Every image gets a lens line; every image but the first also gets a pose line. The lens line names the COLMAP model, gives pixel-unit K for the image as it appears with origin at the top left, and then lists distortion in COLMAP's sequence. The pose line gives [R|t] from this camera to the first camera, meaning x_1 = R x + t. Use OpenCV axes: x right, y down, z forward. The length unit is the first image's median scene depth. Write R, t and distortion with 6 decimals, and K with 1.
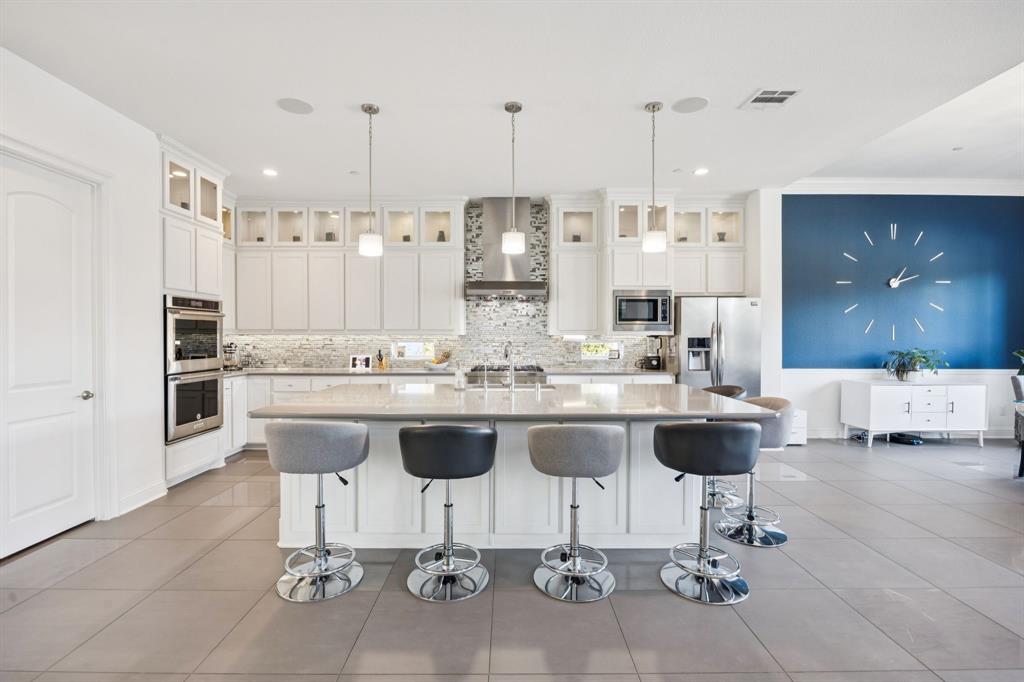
lens RADIAL K [[458.0, 0, 512.0], [0, 458.0, 341.0], [0, 0, 1]] dist [-0.015986, 0.000129]
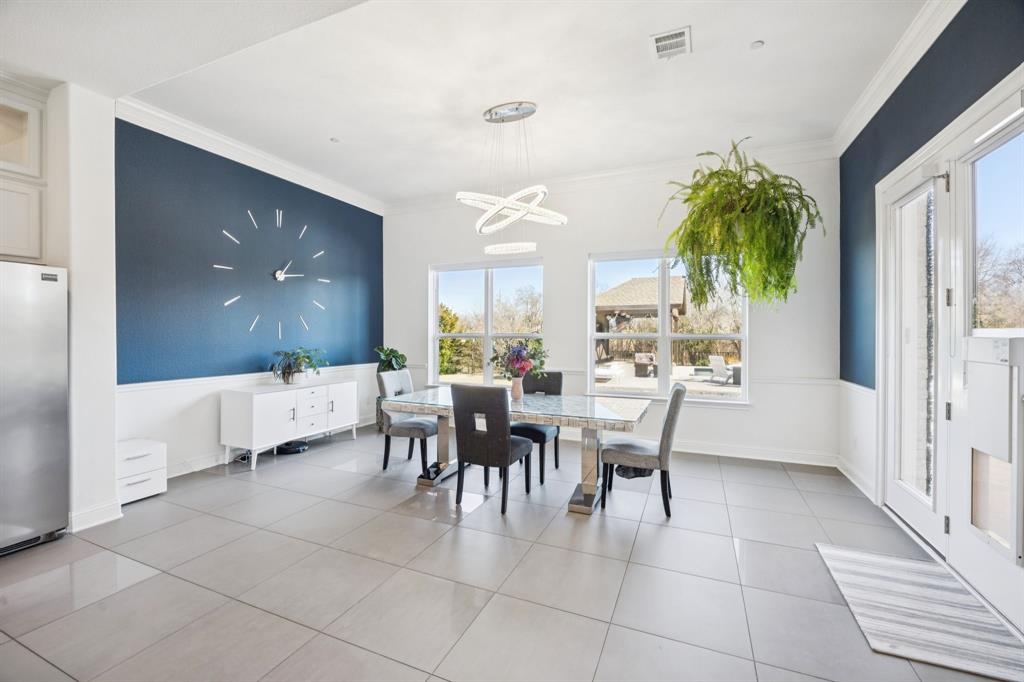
lens RADIAL K [[458.0, 0, 512.0], [0, 458.0, 341.0], [0, 0, 1]] dist [-0.015986, 0.000129]
pose [[0.415150, -0.013213, 0.909657, 0.218750], [0.007208, 0.999911, 0.011235, -0.005041], [-0.909724, 0.001892, 0.415209, 0.212565]]
